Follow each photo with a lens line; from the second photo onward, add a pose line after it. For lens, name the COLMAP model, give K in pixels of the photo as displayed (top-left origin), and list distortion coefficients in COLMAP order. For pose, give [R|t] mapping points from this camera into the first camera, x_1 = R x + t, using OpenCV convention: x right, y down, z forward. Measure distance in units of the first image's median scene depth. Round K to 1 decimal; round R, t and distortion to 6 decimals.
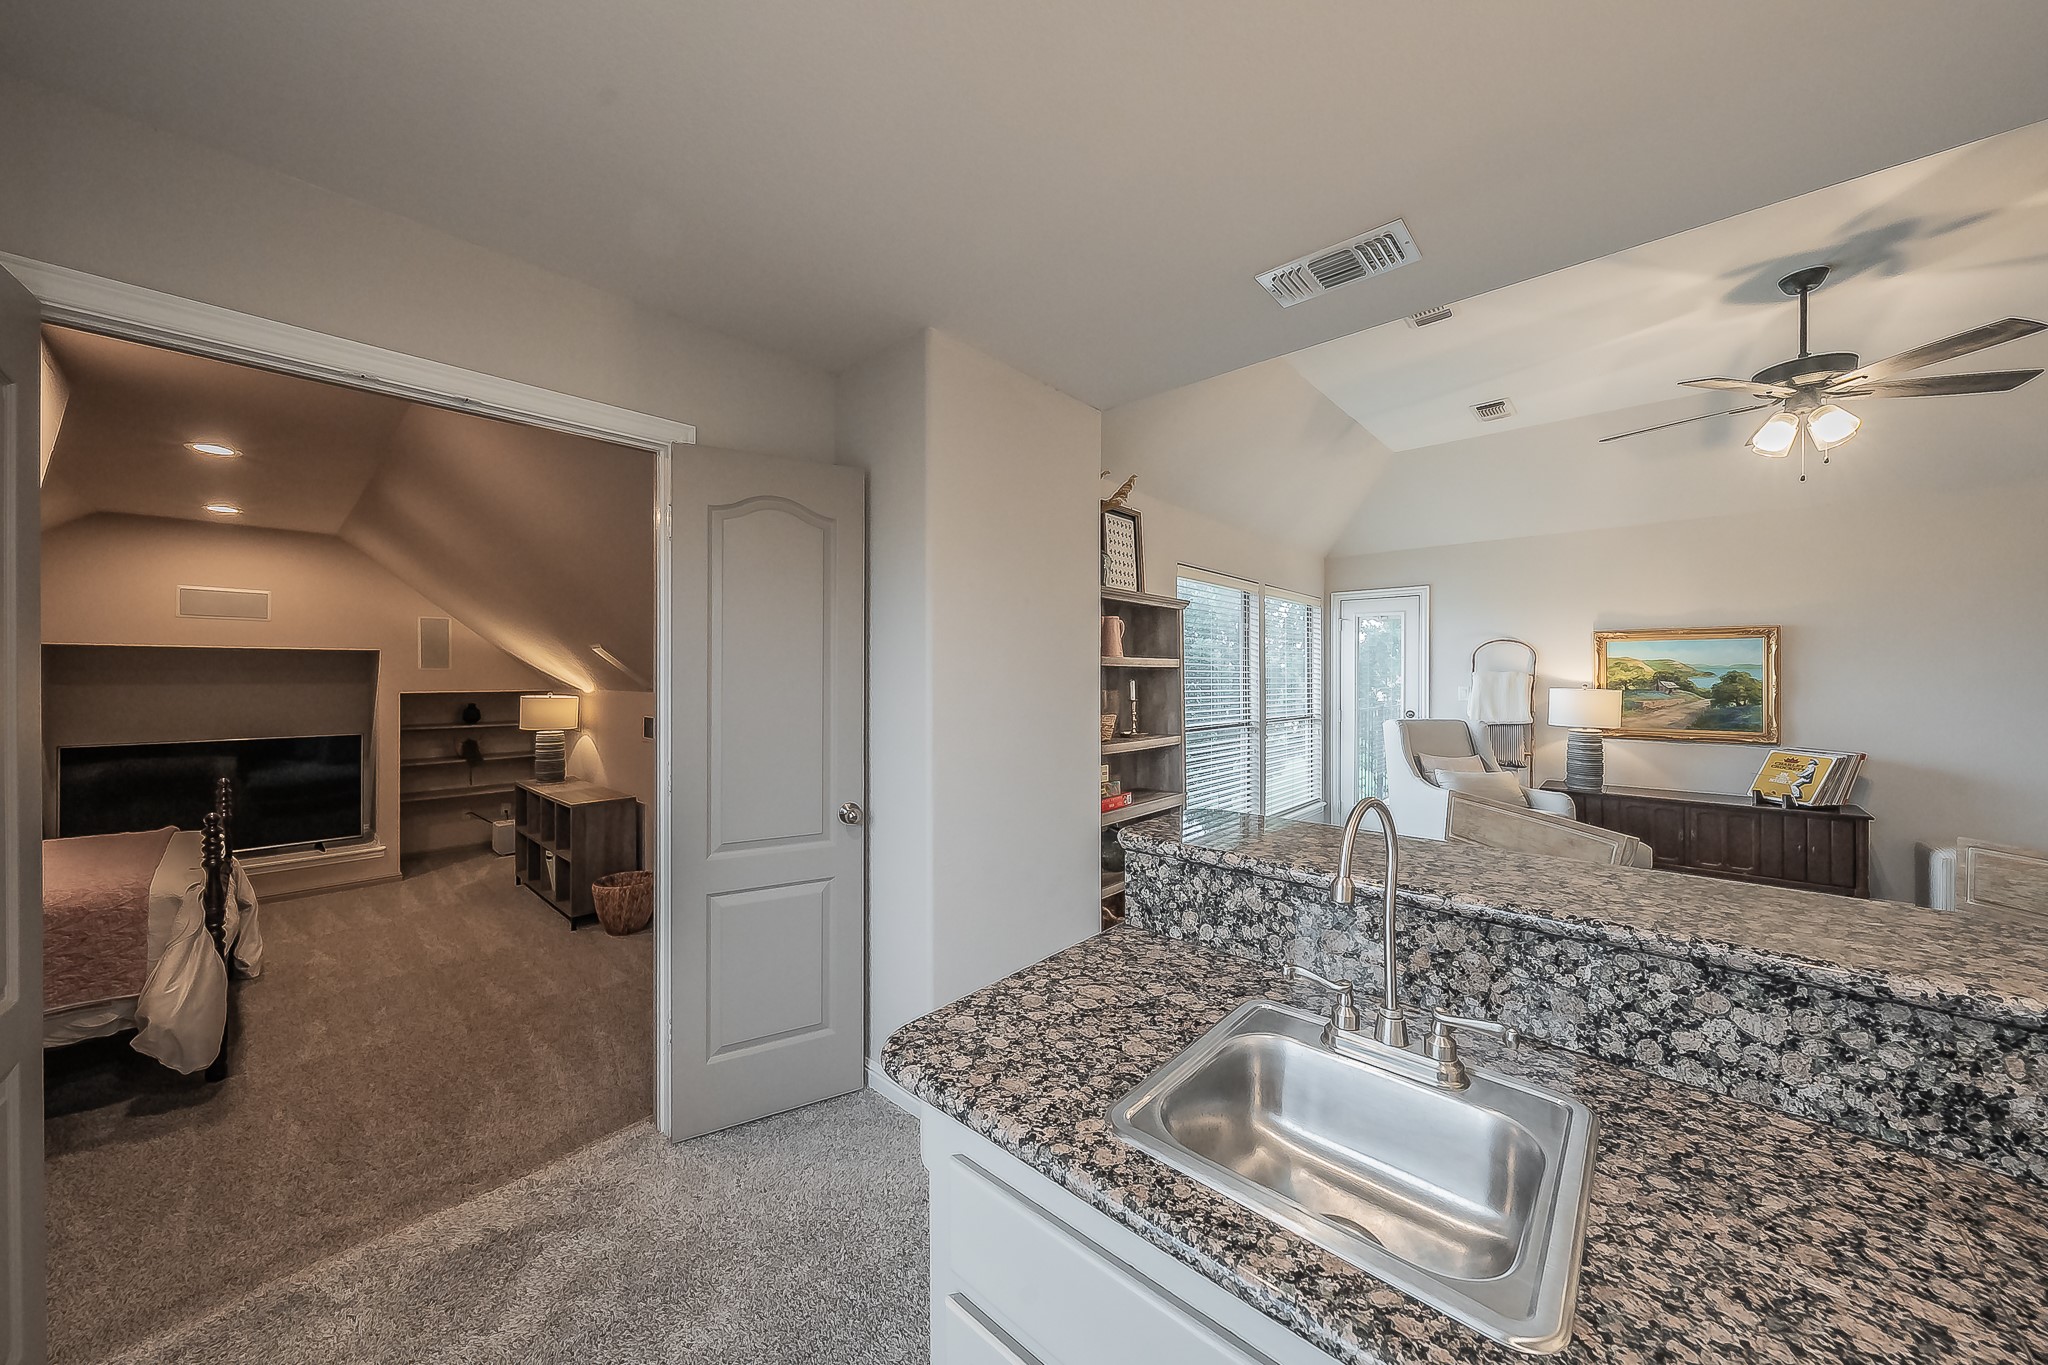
lens RADIAL K [[704.5, 0, 1017.6], [0, 704.5, 678.5], [0, 0, 1]] dist [0.001720, 0.000364]
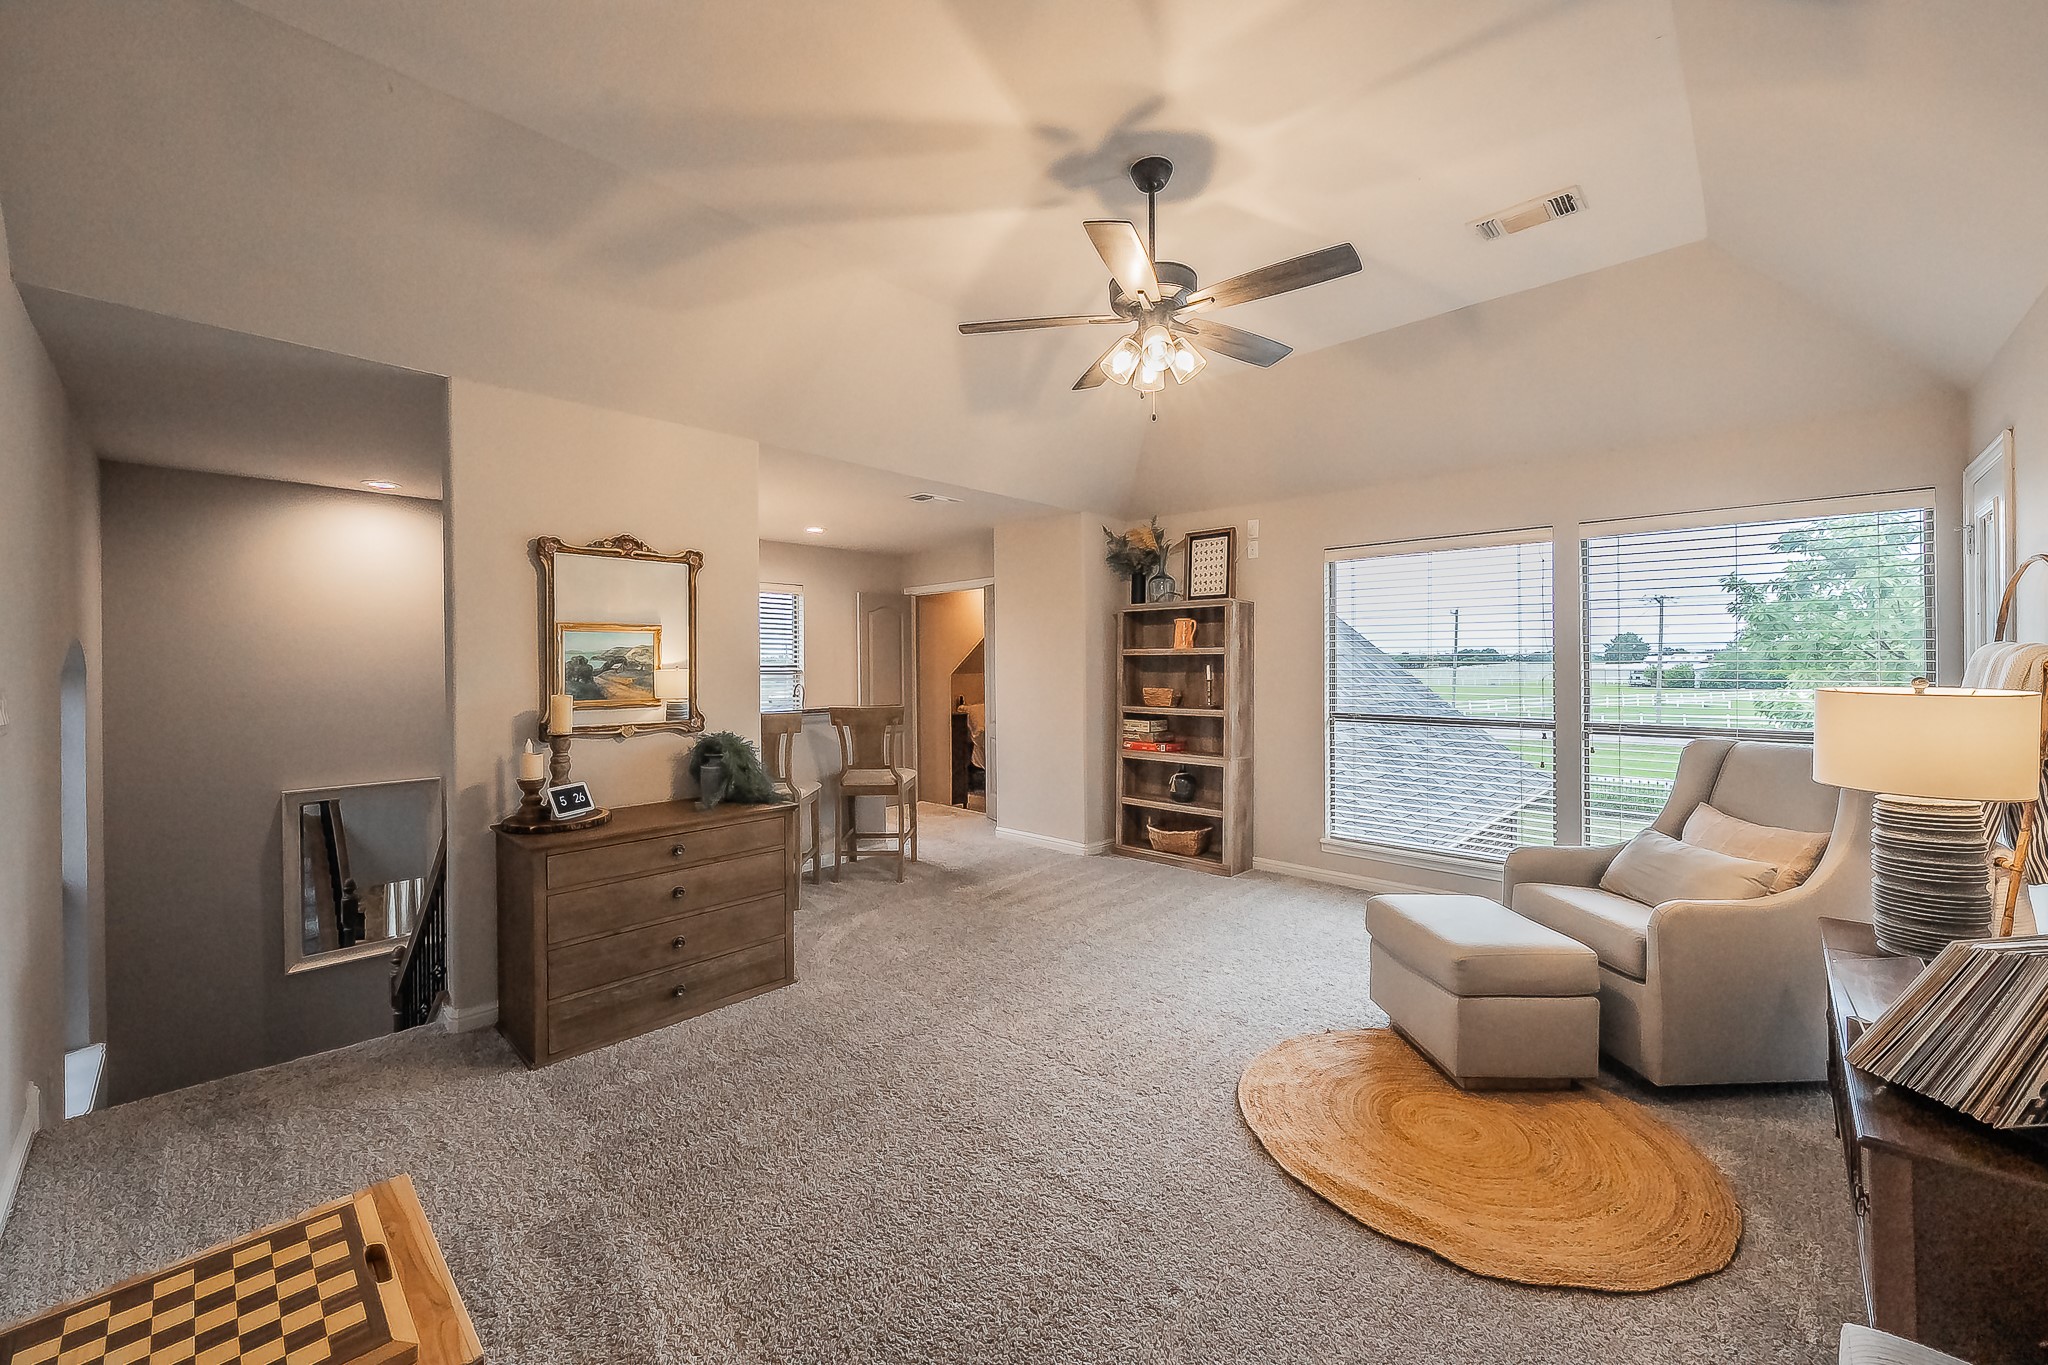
lens RADIAL K [[796.9, 0, 1018.8], [0, 796.9, 675.3], [0, 0, 1]] dist [-0.002378, 0.001346]
pose [[-0.020759, 0.005162, -0.999771, 1.645046], [0.002329, 0.999984, 0.005114, 0.013519], [0.999782, -0.002222, -0.020770, 0.691879]]
